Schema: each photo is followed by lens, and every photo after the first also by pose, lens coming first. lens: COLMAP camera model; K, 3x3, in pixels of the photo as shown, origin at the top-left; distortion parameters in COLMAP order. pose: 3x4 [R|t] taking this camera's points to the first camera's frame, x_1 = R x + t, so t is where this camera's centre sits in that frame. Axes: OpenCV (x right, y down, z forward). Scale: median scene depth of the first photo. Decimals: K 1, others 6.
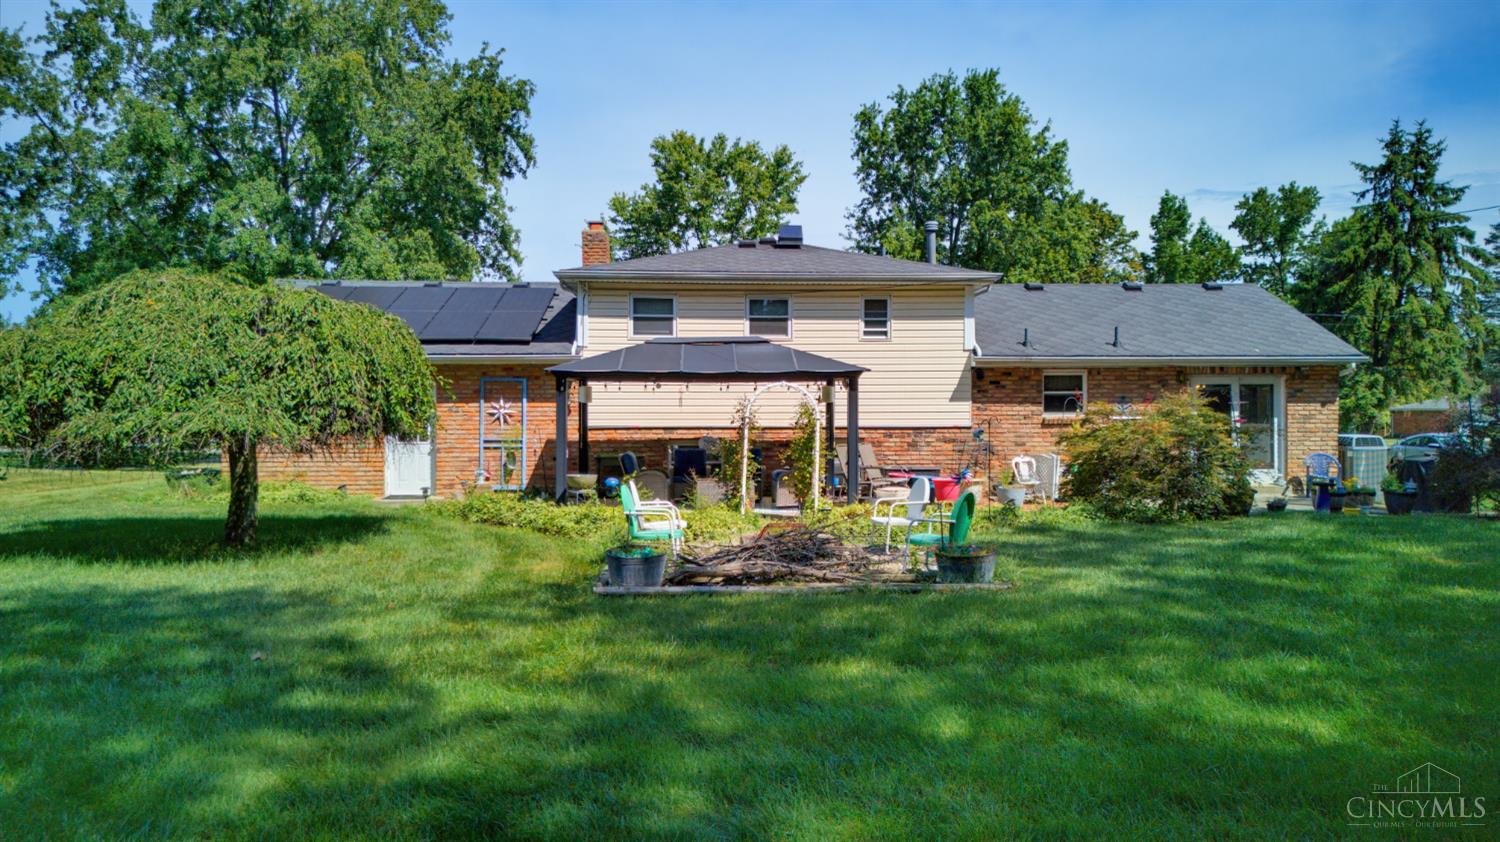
lens RADIAL K [[1050.4, 0, 750.0], [0, 1050.4, 421.0], [0, 0, 1]] dist [0.080647, -0.087433]
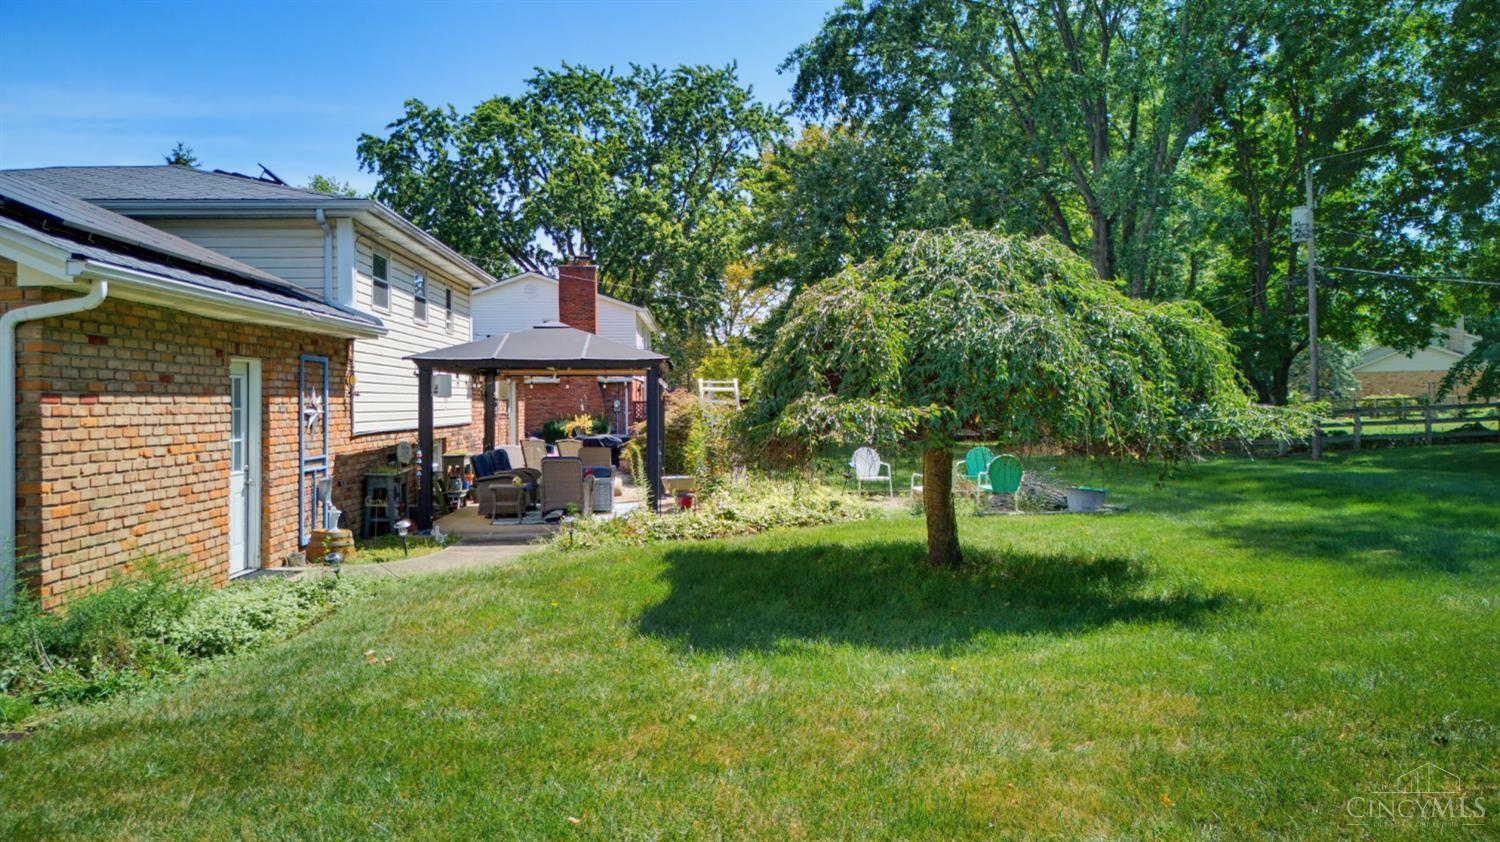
lens RADIAL K [[1037.1, 0, 750.0], [0, 1037.1, 421.0], [0, 0, 1]] dist [0.008261, -0.084763]
pose [[-0.055005, -0.017918, 0.998325, -0.827057], [0.009582, 0.999783, 0.018473, -0.012170], [-0.998440, 0.010582, -0.054821, 0.774323]]
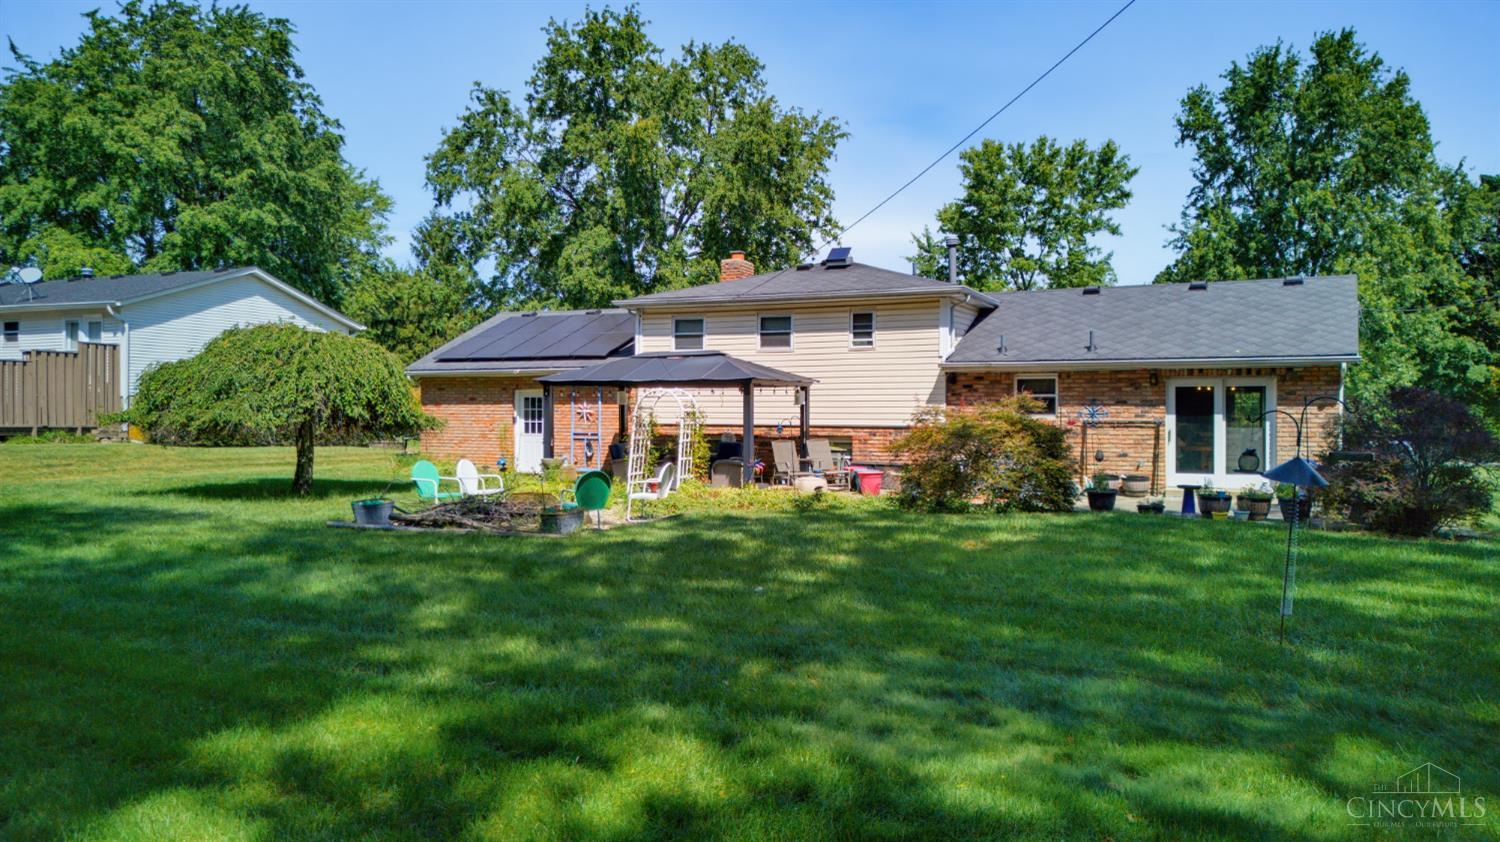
lens RADIAL K [[1050.4, 0, 750.0], [0, 1050.4, 421.0], [0, 0, 1]] dist [0.080647, -0.087433]
pose [[0.892346, 0.008766, -0.451268, 0.520150], [-0.009603, 0.999954, 0.000436, 0.000527], [0.451251, 0.003945, 0.892389, -0.059227]]
